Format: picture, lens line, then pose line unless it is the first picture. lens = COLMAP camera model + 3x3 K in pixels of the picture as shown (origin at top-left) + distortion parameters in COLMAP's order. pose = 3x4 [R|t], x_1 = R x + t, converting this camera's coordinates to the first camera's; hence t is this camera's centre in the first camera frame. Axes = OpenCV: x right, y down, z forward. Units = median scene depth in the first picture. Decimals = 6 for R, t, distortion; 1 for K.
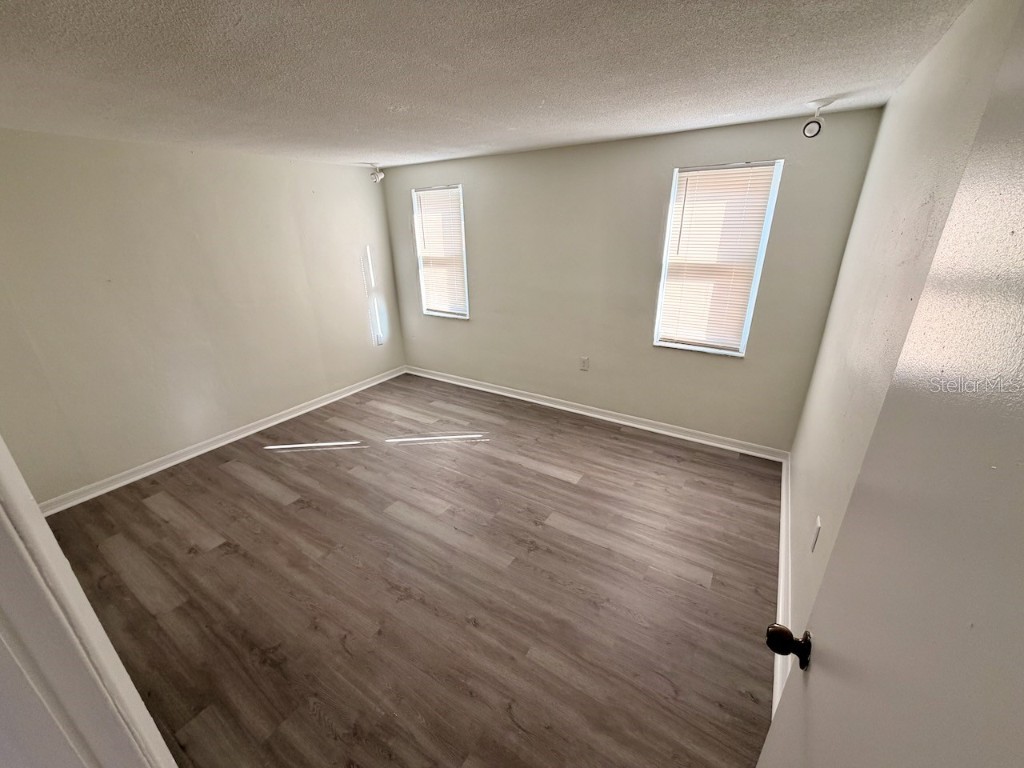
lens RADIAL K [[407.9, 0, 515.3], [0, 407.9, 385.9], [0, 0, 1]] dist [-0.002959, 0.000603]
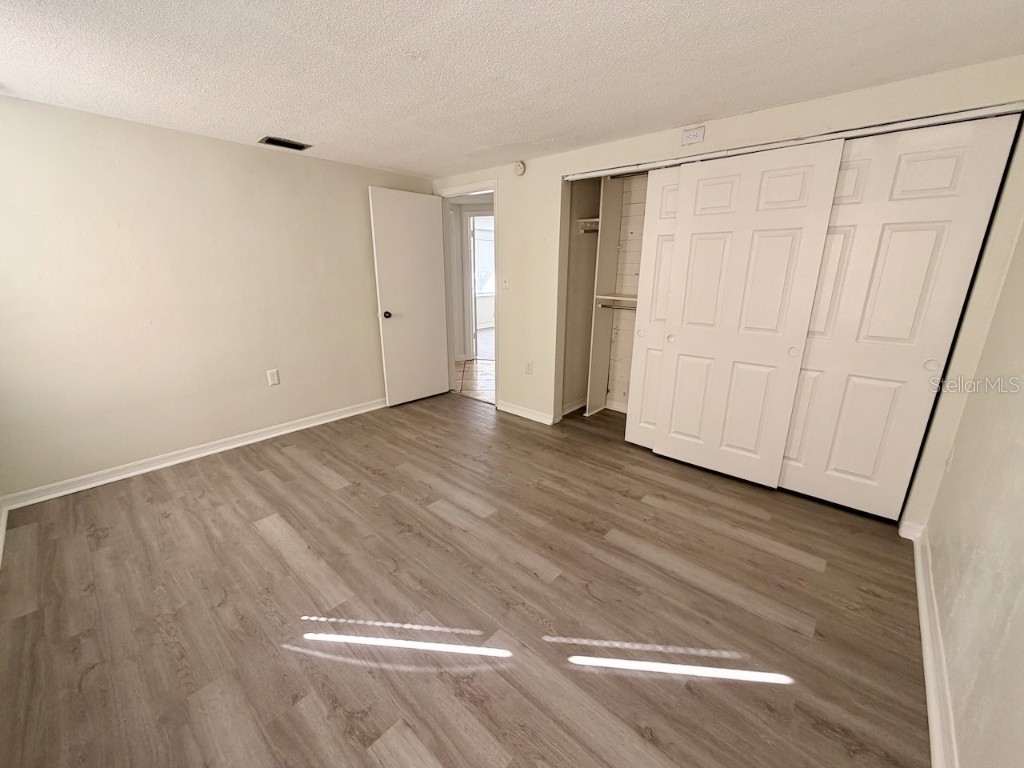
lens RADIAL K [[407.9, 0, 512.6], [0, 407.9, 383.9], [0, 0, 1]] dist [-0.002959, 0.000603]
pose [[-0.986538, -0.031273, 0.160516, -0.477937], [0.072446, 0.796398, 0.600418, -0.460194], [-0.146611, 0.603964, -0.783411, 1.492274]]
